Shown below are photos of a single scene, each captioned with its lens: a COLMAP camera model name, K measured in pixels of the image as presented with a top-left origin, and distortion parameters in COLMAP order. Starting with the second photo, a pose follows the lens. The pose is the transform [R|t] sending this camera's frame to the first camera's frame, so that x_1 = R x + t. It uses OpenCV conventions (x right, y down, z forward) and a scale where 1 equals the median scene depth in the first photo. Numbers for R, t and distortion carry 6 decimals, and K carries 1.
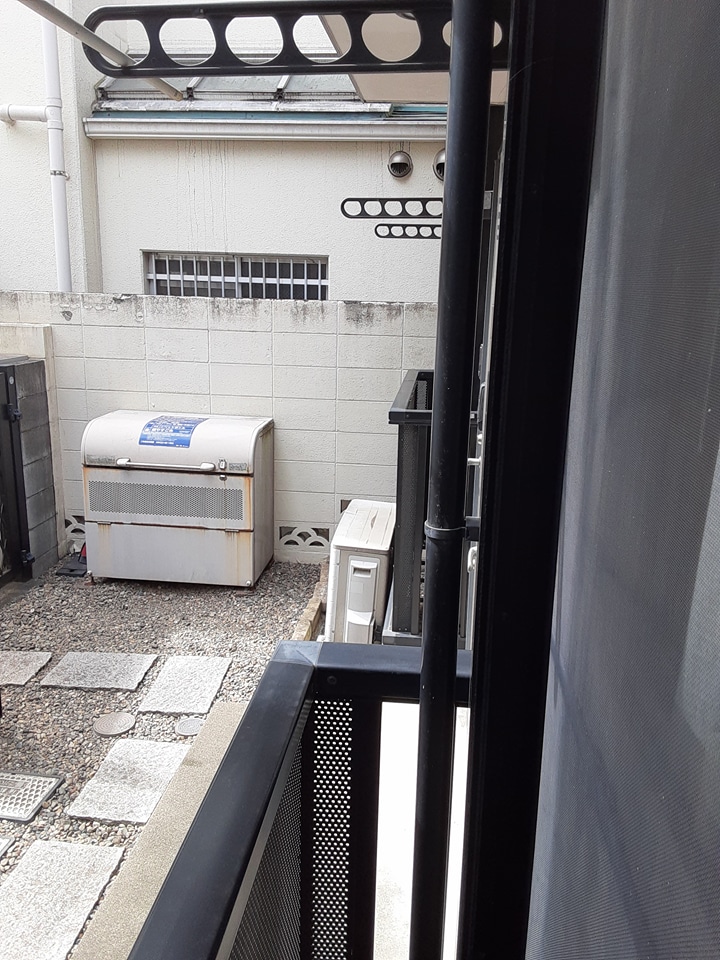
lens RADIAL K [[779.0, 0, 361.2], [0, 779.0, 475.6], [0, 0, 1]] dist [0.071504, -0.130488]
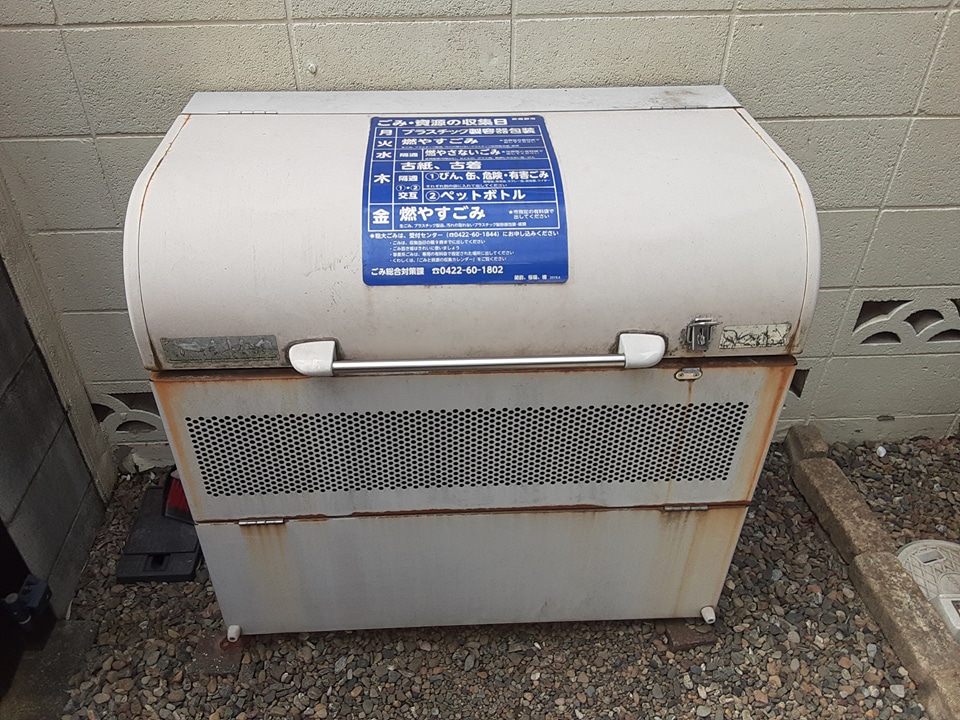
lens RADIAL K [[779.0, 0, 479.6], [0, 779.0, 365.0], [0, 0, 1]] dist [0.071504, -0.130488]
pose [[0.986108, -0.116637, 0.118265, -0.277897], [0.059458, 0.912674, 0.404340, -0.115180], [-0.155099, -0.391691, 0.906930, 0.747257]]
